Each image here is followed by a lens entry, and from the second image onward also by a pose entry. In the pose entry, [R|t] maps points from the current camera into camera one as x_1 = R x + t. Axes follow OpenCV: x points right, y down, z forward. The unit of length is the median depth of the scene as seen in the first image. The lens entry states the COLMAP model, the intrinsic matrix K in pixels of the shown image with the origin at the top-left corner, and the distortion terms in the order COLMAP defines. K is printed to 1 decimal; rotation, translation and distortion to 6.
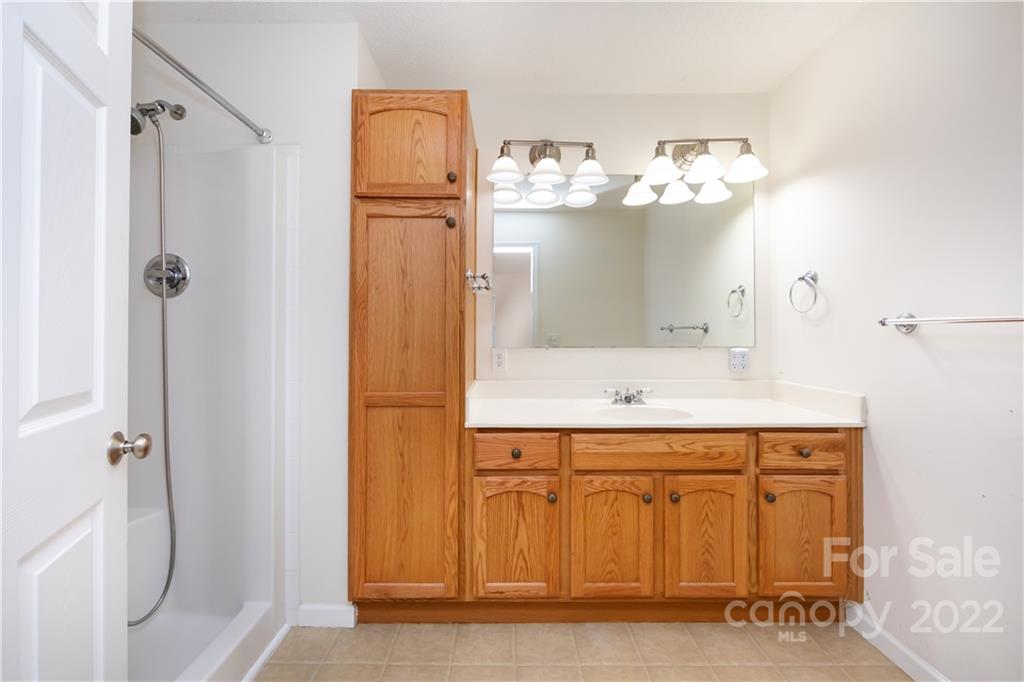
lens RADIAL K [[412.8, 0, 512.9], [0, 412.8, 331.8], [0, 0, 1]] dist [-0.003758, -0.000606]
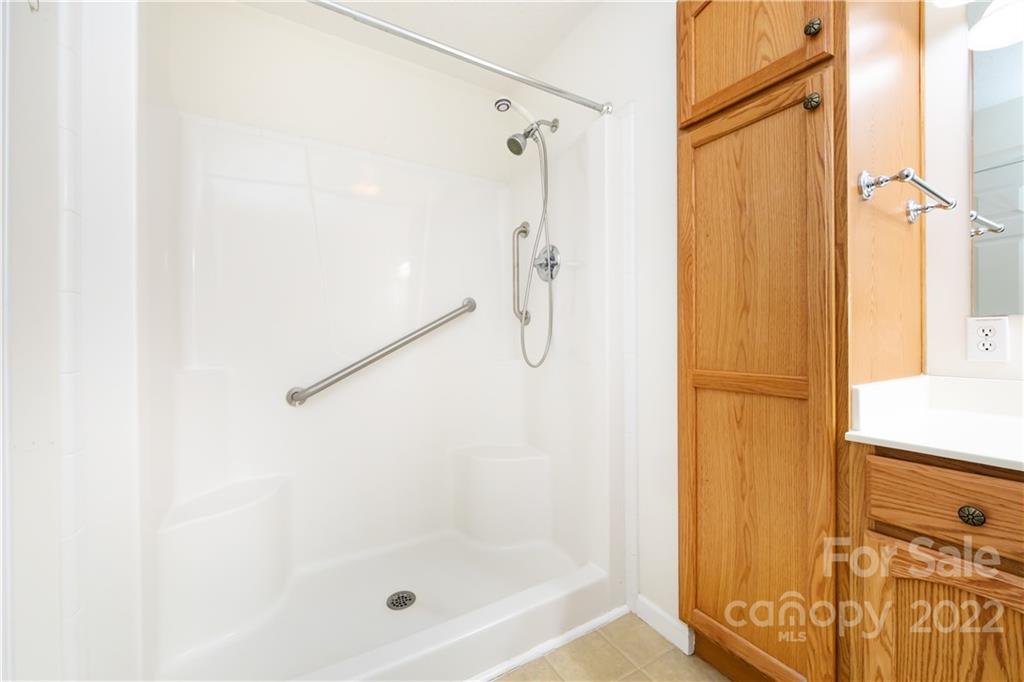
lens RADIAL K [[412.8, 0, 495.9], [0, 412.8, 334.9], [0, 0, 1]] dist [-0.003758, -0.000606]
pose [[0.492256, -0.005170, -0.870435, 0.147497], [0.011910, 0.999929, 0.000796, 0.074740], [0.870369, -0.010759, 0.492282, 0.276330]]
